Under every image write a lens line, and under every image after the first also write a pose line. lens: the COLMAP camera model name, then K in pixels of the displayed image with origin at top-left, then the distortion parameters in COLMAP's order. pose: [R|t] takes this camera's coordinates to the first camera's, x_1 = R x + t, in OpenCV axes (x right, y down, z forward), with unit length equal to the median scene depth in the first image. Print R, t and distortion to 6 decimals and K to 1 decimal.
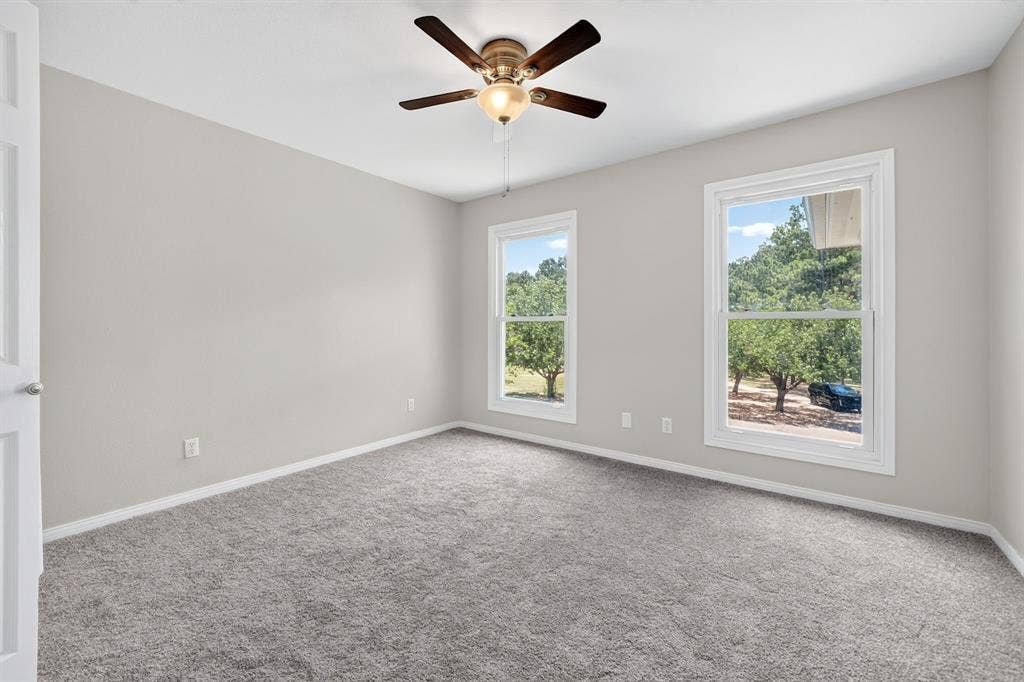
lens RADIAL K [[405.8, 0, 512.0], [0, 405.8, 330.5], [0, 0, 1]] dist [-0.002459, -0.000387]
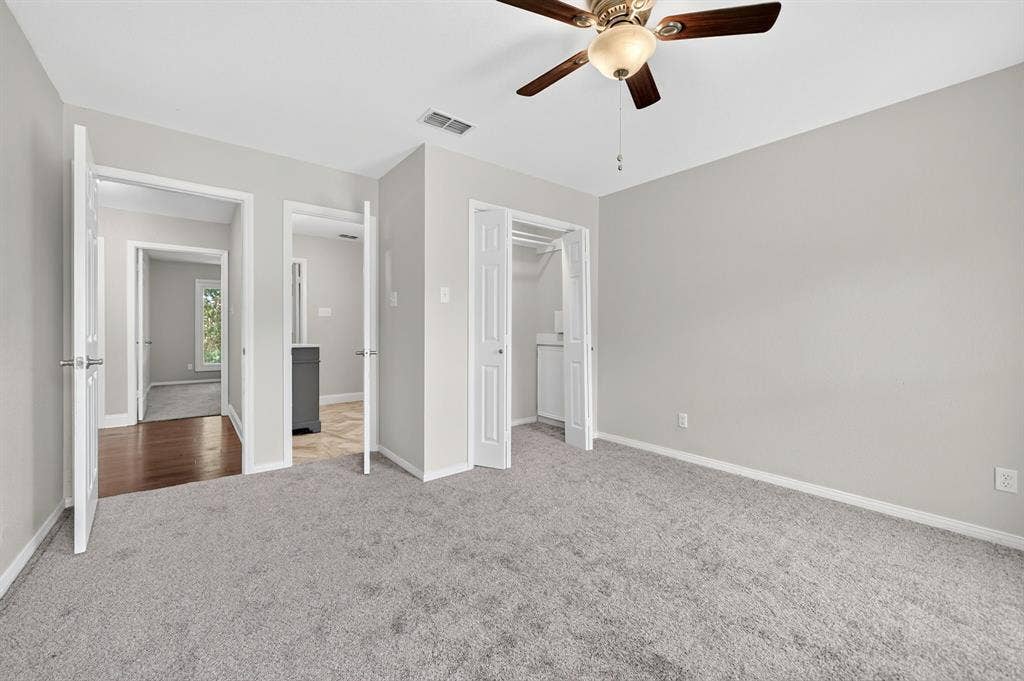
lens RADIAL K [[405.8, 0, 512.0], [0, 405.8, 330.0], [0, 0, 1]] dist [-0.002459, -0.000387]
pose [[-0.240192, -0.002659, -0.970722, 0.636015], [-0.019113, 0.999815, 0.001990, 0.000783], [0.970537, 0.019031, -0.240198, 0.758259]]
